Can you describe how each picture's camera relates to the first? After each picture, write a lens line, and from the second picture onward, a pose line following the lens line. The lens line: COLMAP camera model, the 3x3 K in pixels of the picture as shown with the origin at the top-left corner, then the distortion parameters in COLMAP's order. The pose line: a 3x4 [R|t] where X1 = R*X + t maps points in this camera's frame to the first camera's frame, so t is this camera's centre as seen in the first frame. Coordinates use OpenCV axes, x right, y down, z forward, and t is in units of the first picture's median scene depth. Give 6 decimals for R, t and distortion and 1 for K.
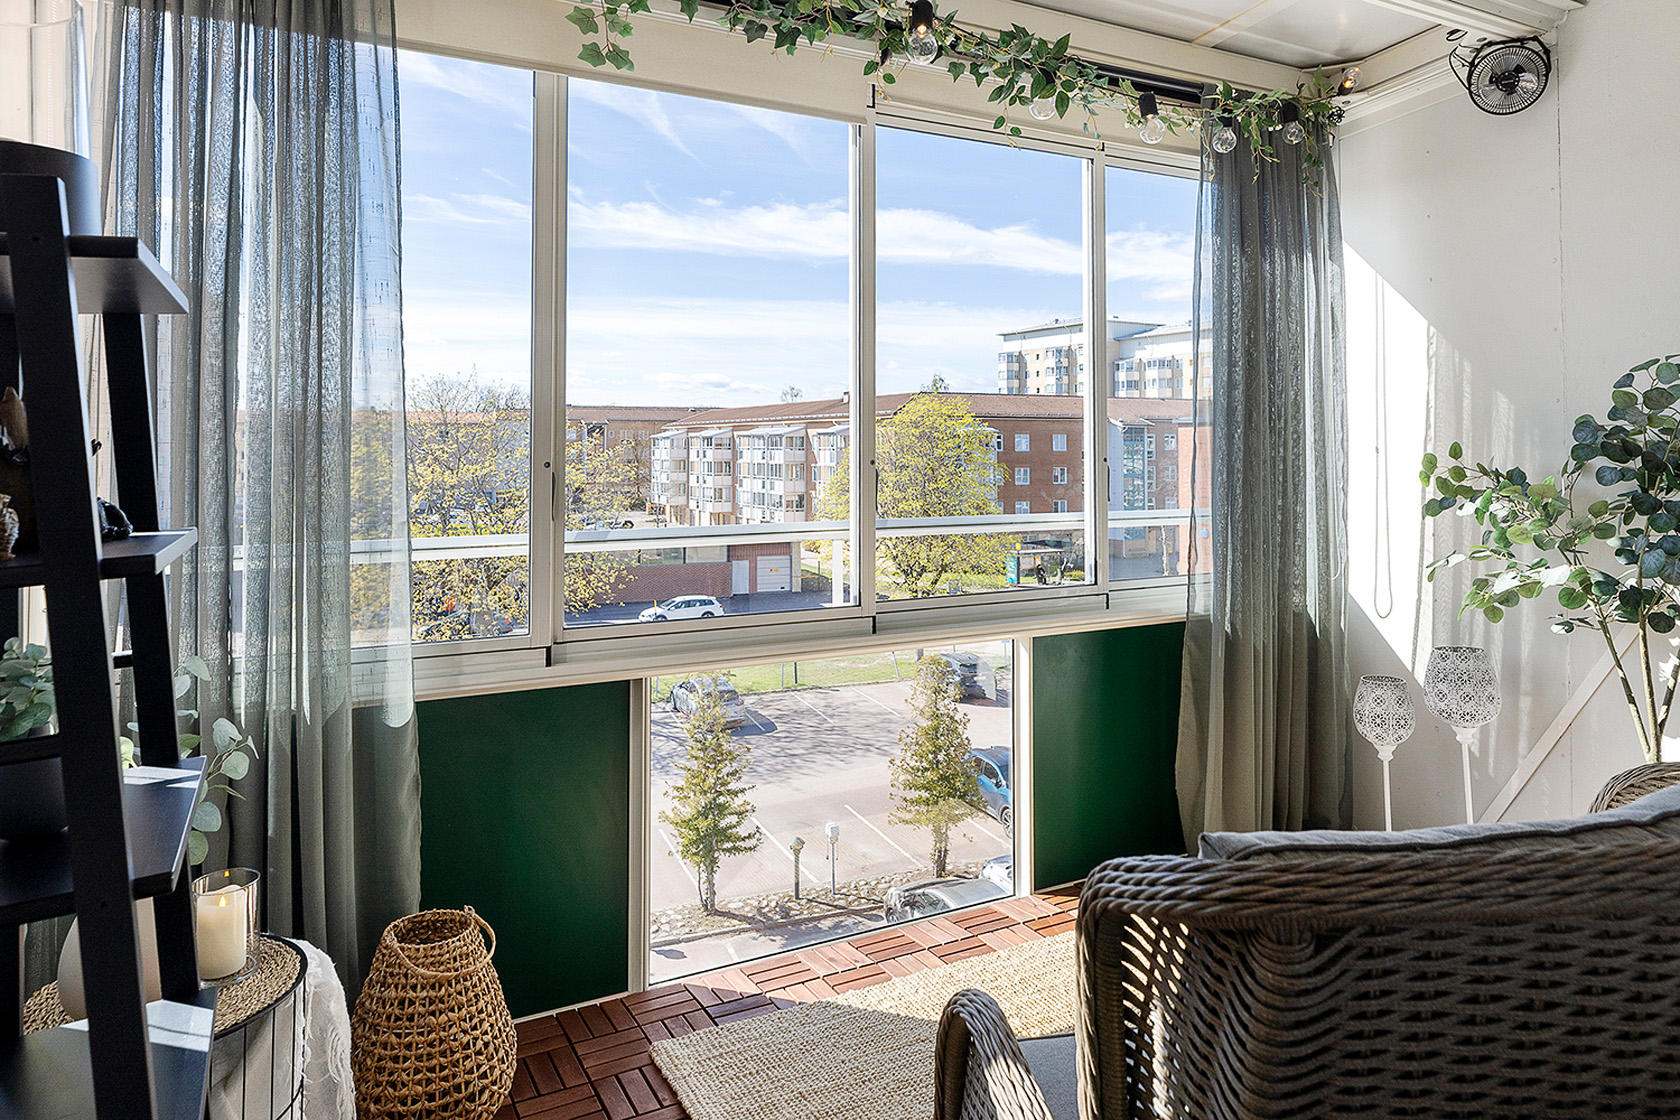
lens RADIAL K [[1041.0, 0, 835.6], [0, 1041.0, 461.0], [0, 0, 1]] dist [0.004351, 0.000728]
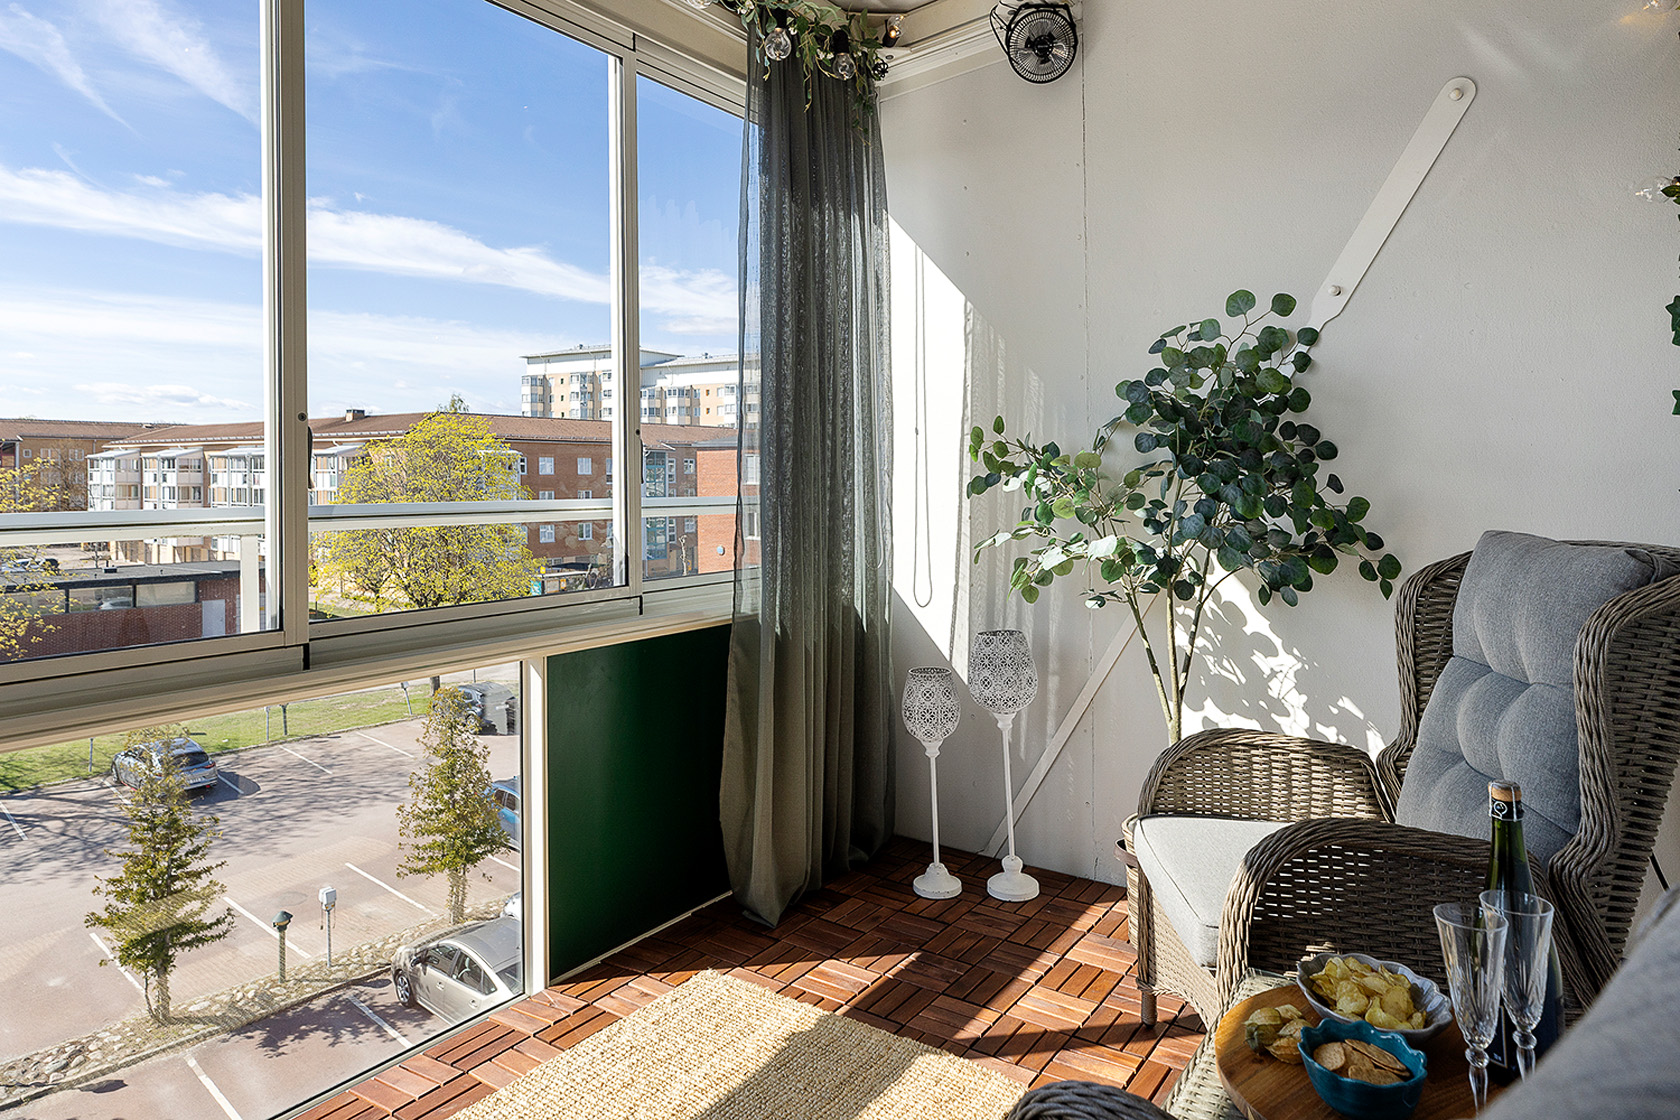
lens RADIAL K [[1015.2, 0, 843.7], [0, 1015.2, 472.6], [0, 0, 1]] dist [0.002387, 0.000324]
pose [[0.895224, -0.000363, 0.445617, 0.018827], [0.005560, 0.999931, -0.010355, 0.015605], [-0.445582, 0.011748, 0.895164, 0.084090]]
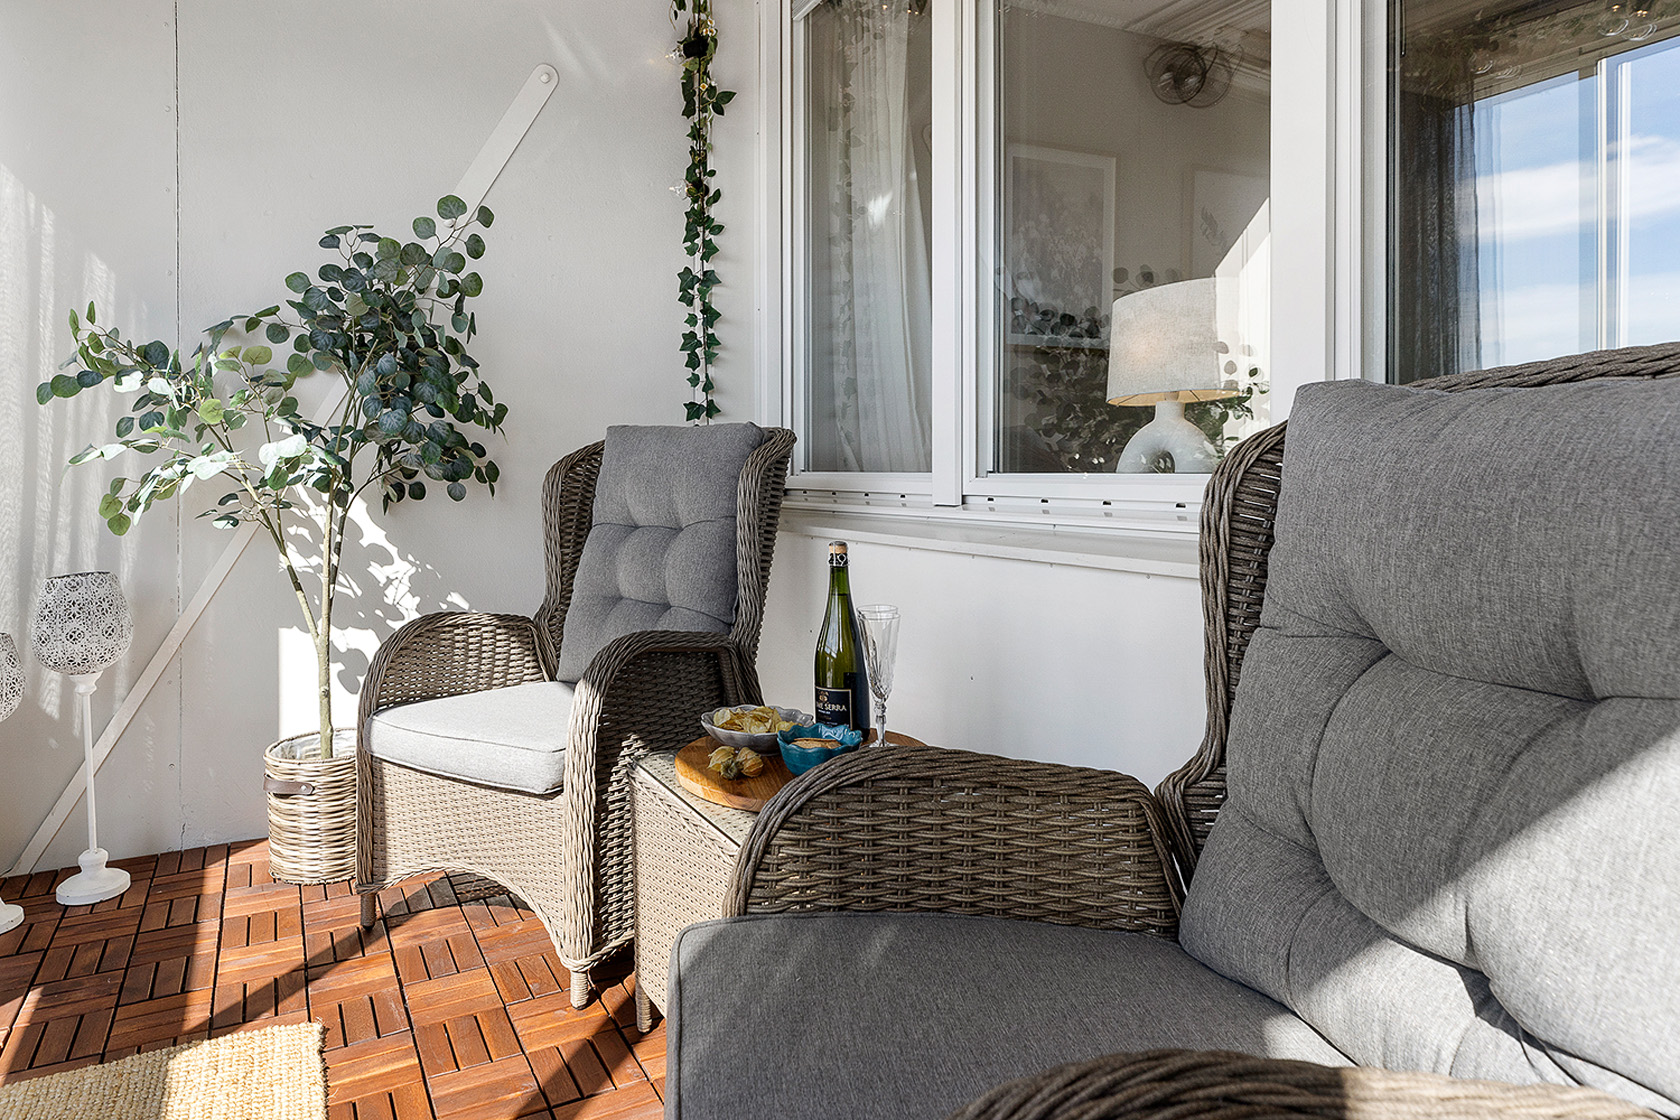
lens RADIAL K [[1020.4, 0, 716.4], [0, 1020.4, 487.2], [0, 0, 1]] dist [0.001772, 0.000187]
pose [[0.084206, -0.017100, 0.996302, -0.044312], [0.018403, 0.999709, 0.015603, 0.042616], [-0.996278, 0.017021, 0.084497, 0.176348]]
